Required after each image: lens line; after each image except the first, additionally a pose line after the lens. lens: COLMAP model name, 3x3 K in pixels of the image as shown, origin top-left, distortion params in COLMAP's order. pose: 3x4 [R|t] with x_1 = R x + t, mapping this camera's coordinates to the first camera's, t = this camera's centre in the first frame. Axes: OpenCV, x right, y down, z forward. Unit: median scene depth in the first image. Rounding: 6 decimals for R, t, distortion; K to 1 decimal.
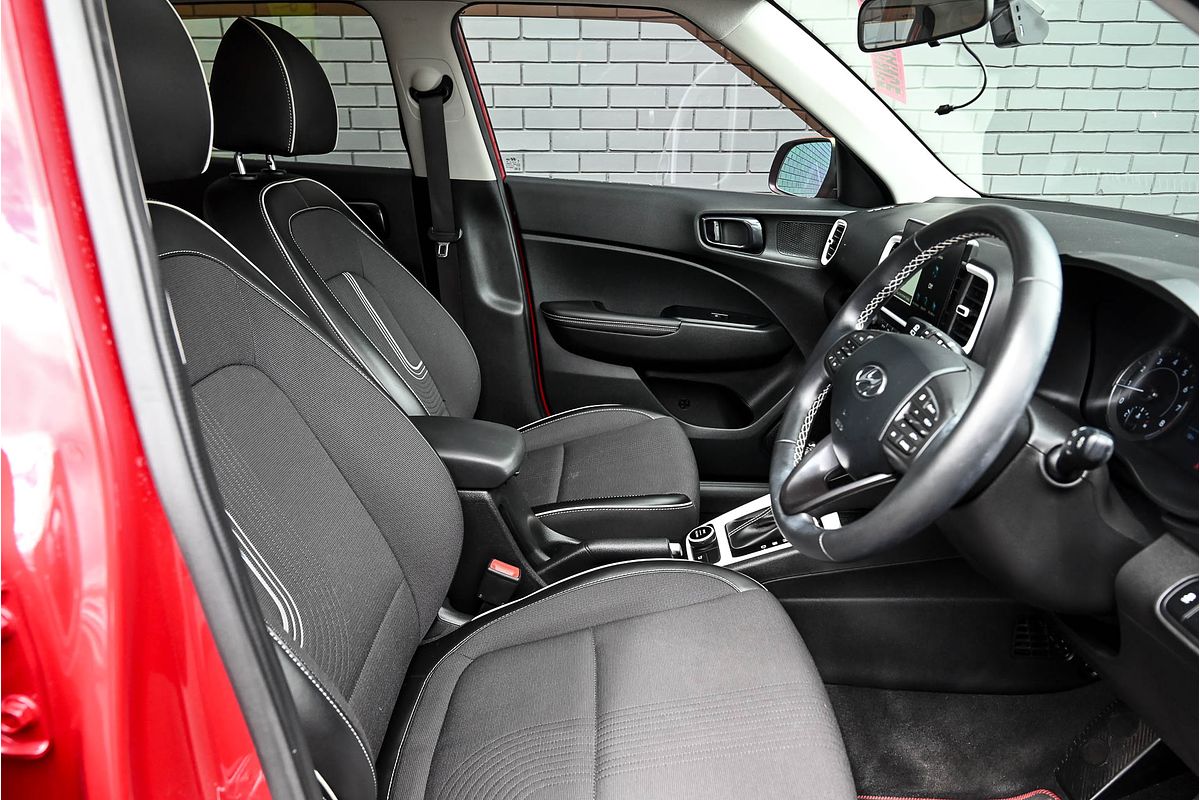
lens RADIAL K [[804.0, 0, 600.0], [0, 804.0, 400.0], [0, 0, 1]] dist [-0.004475, 0.000273]
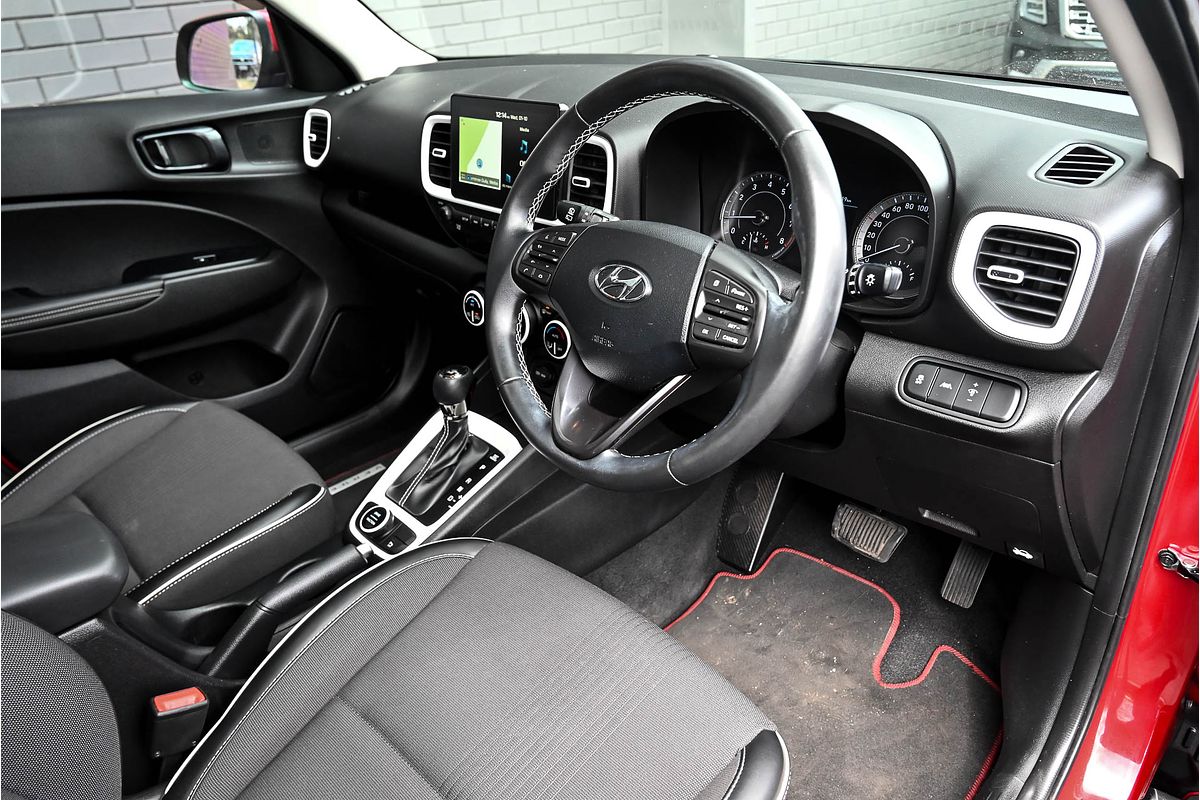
lens RADIAL K [[804.0, 0, 600.0], [0, 804.0, 400.0], [0, 0, 1]] dist [-0.004475, 0.000273]
pose [[0.695818, -0.386648, 0.605260, -0.163461], [0.298011, 0.922185, 0.246505, -0.079878], [-0.653472, 0.008852, 0.756899, 0.213140]]
